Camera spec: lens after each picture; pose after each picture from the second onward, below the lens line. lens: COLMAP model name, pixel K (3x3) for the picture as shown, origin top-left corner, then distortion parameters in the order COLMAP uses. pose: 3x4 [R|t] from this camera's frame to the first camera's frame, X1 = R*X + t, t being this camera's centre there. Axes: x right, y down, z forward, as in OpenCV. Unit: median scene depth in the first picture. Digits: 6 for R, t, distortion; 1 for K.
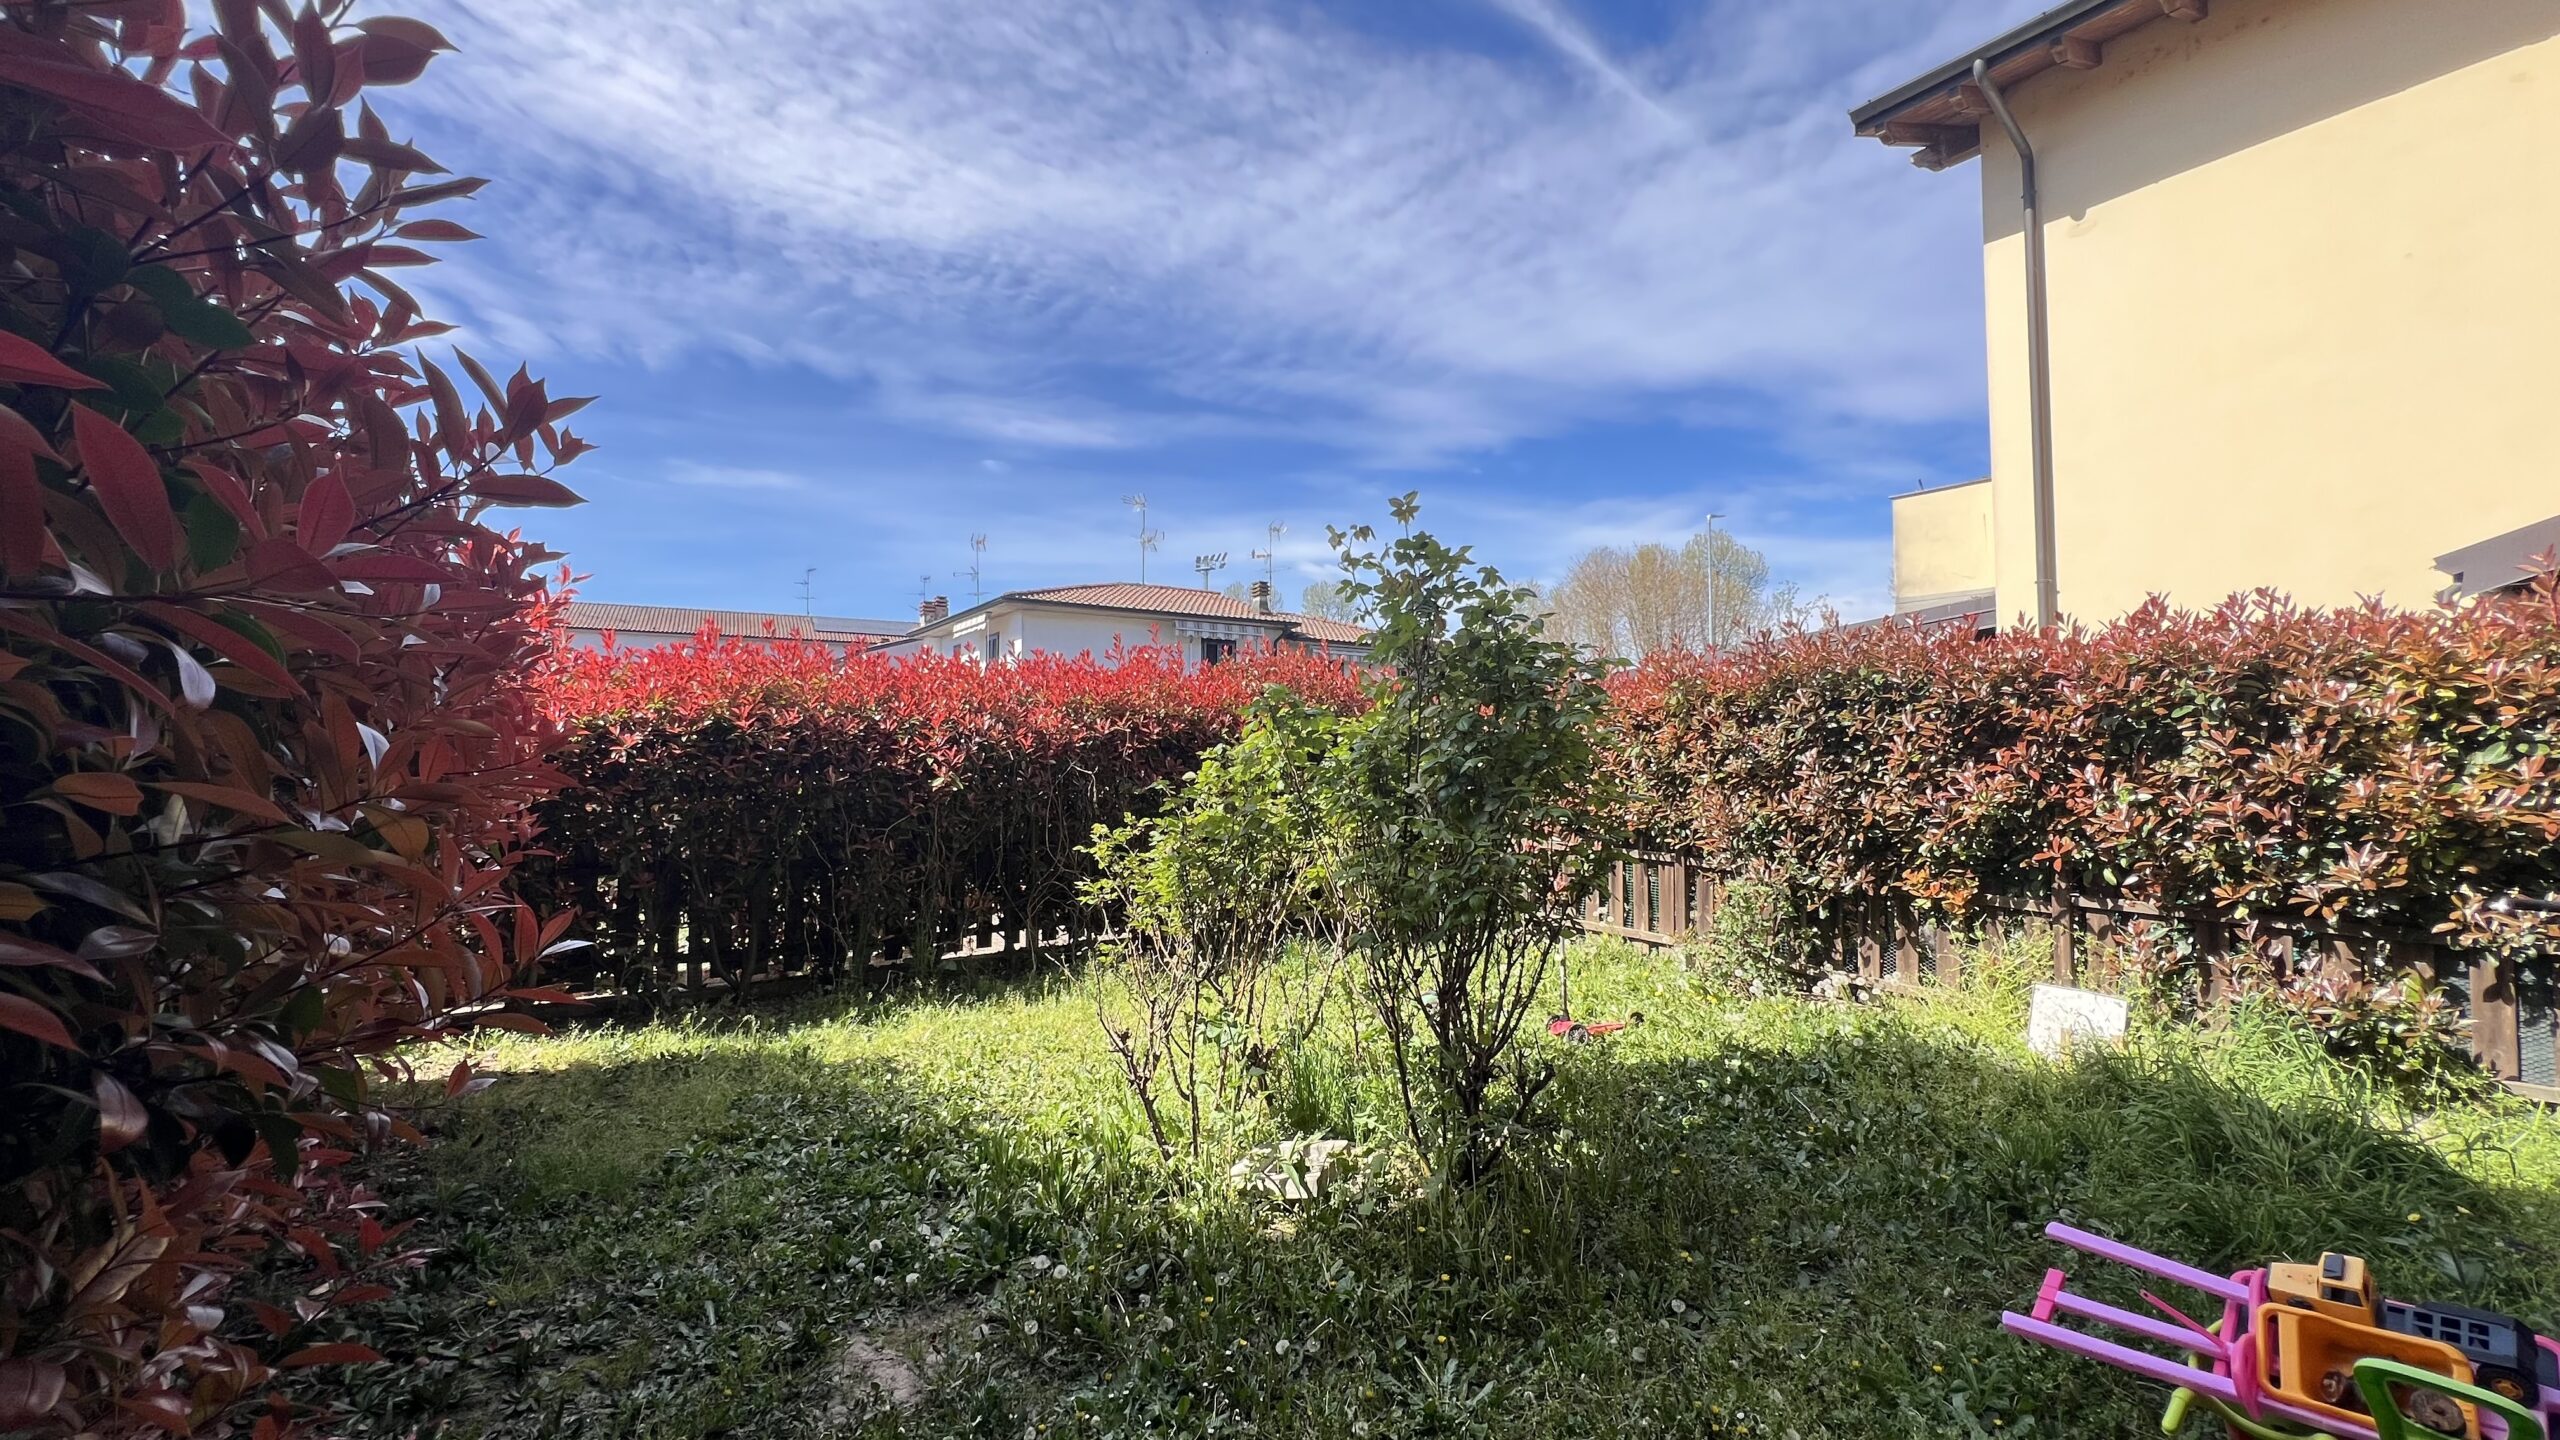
lens RADIAL K [[1024.9, 0, 1270.9], [0, 1024.9, 711.9], [0, 0, 1]] dist [-0.002913, 0.000504]
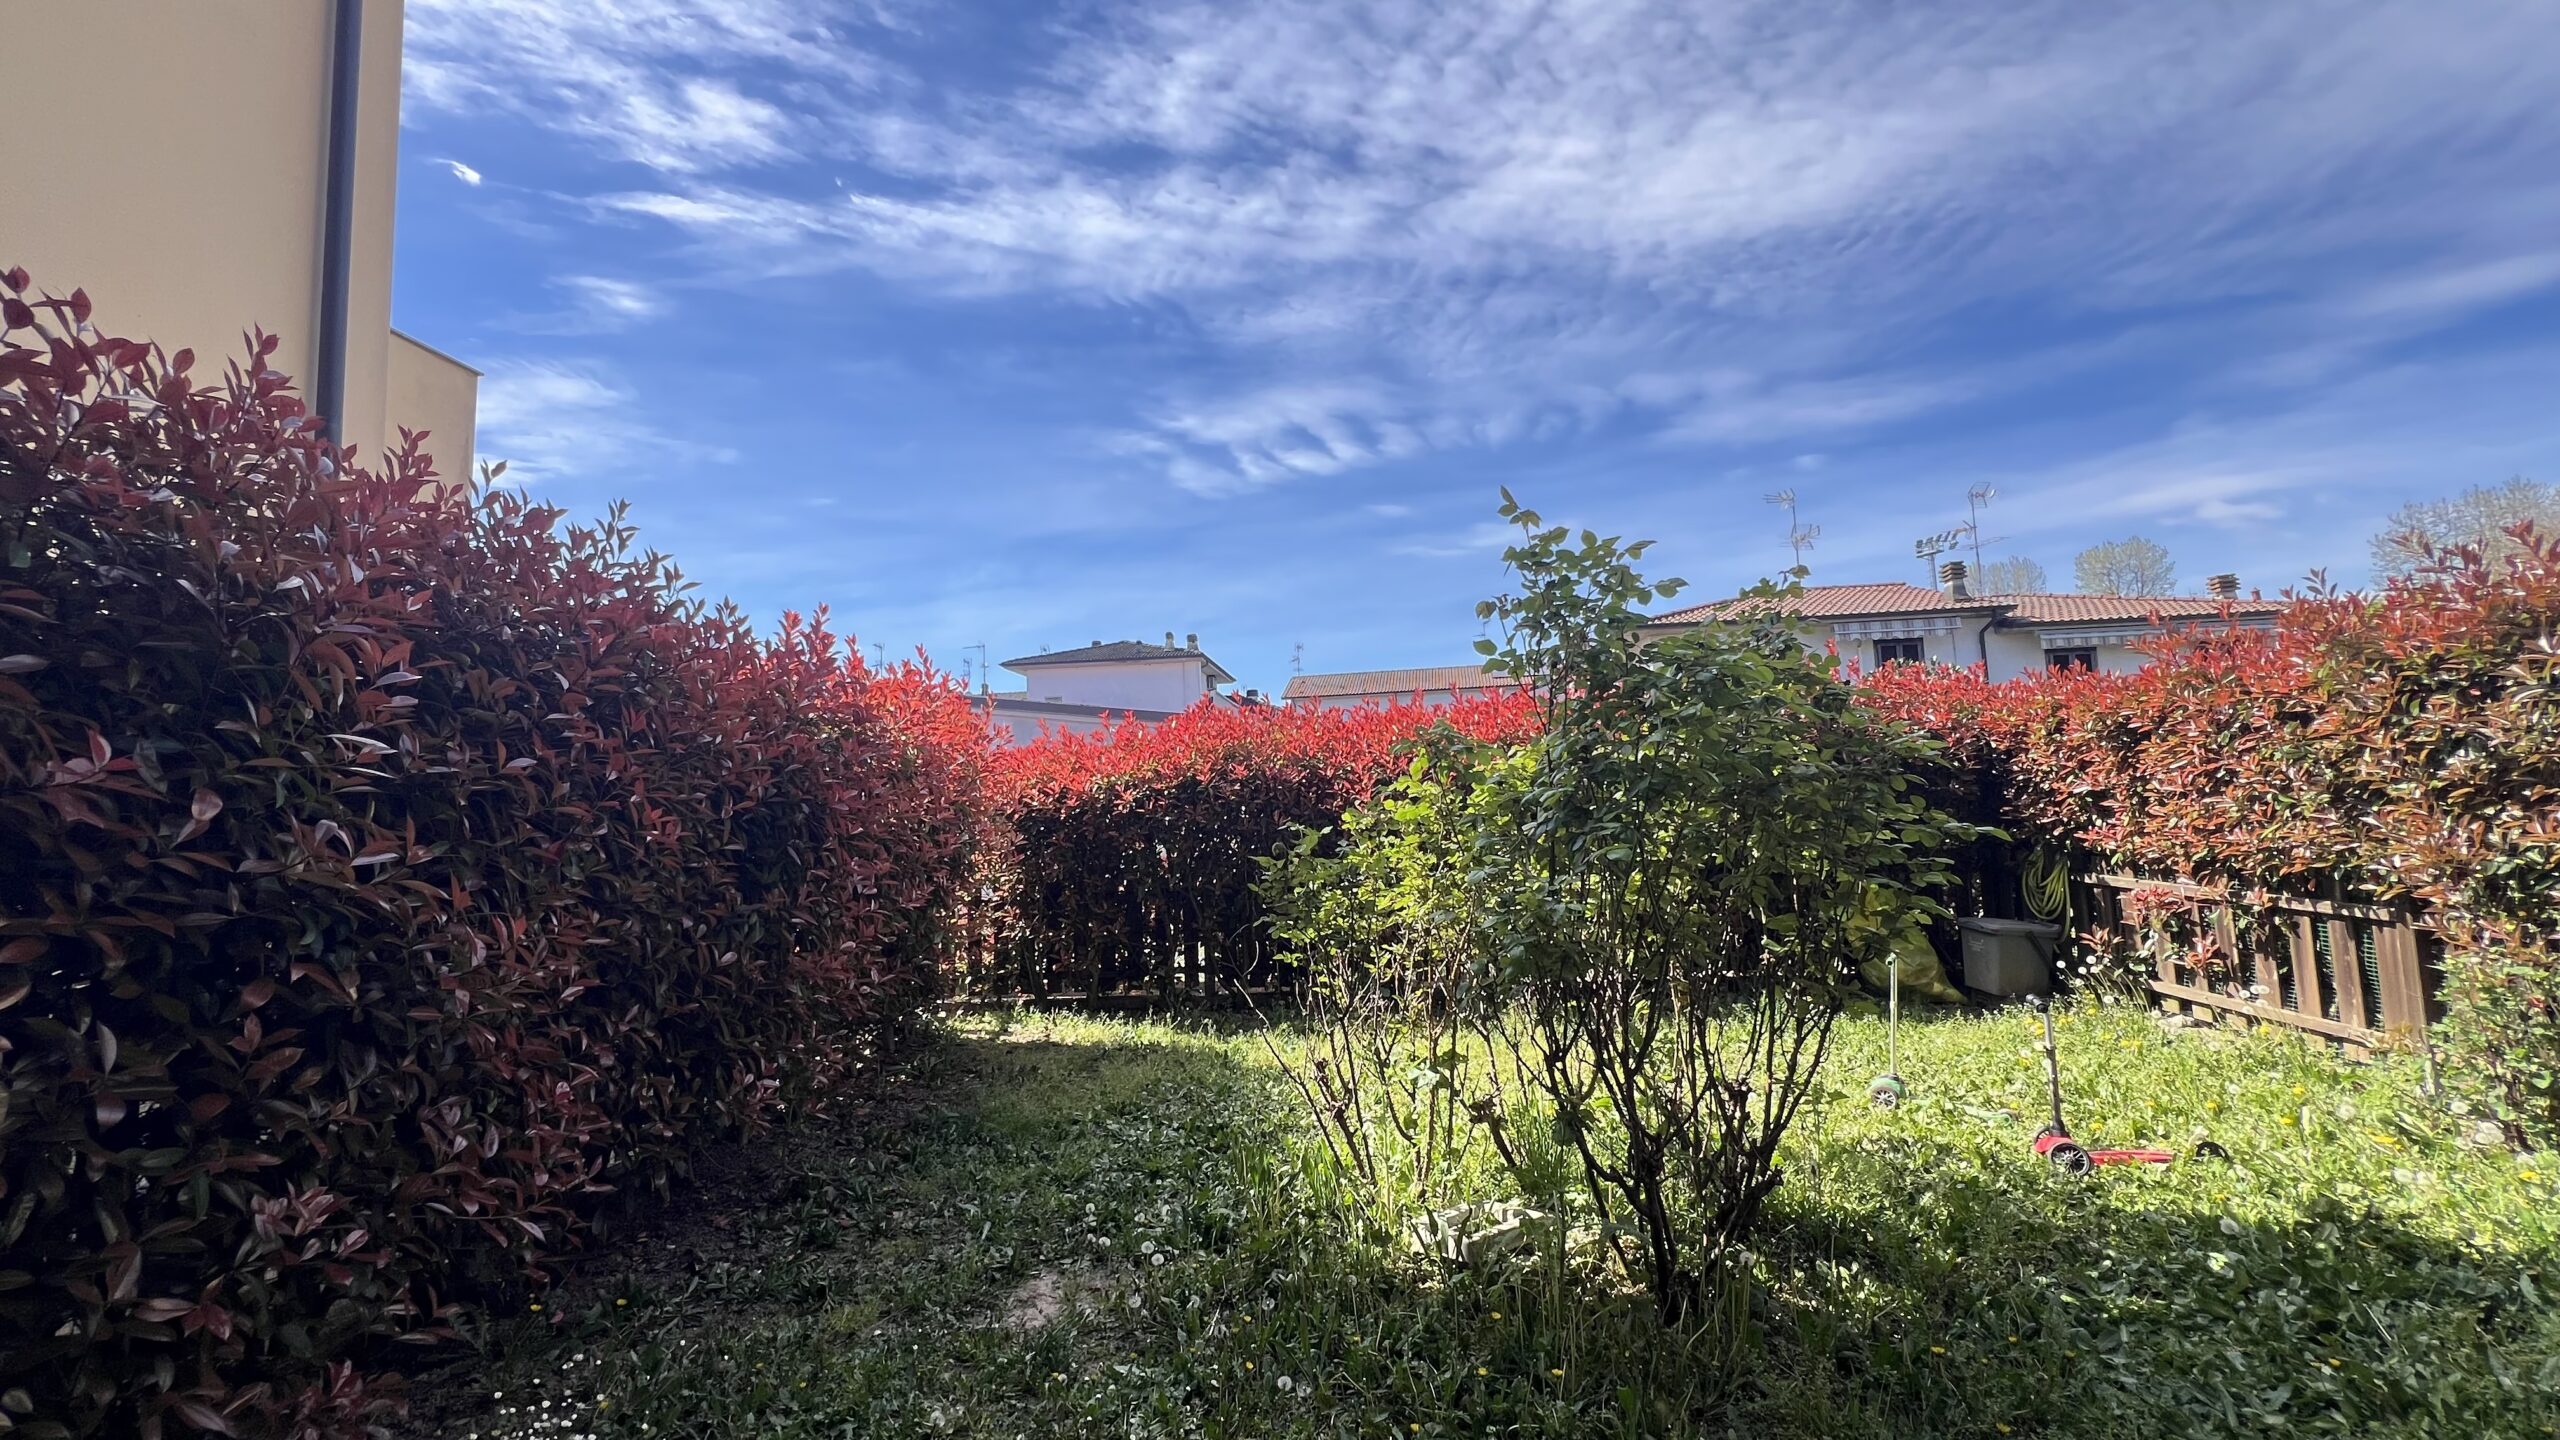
lens RADIAL K [[1024.9, 0, 1270.9], [0, 1024.9, 711.9], [0, 0, 1]] dist [-0.002913, 0.000504]
pose [[0.785501, -0.087000, -0.612714, 0.283524], [0.067275, 0.996206, -0.055206, 0.005260], [0.615193, 0.002144, 0.788374, 0.078014]]
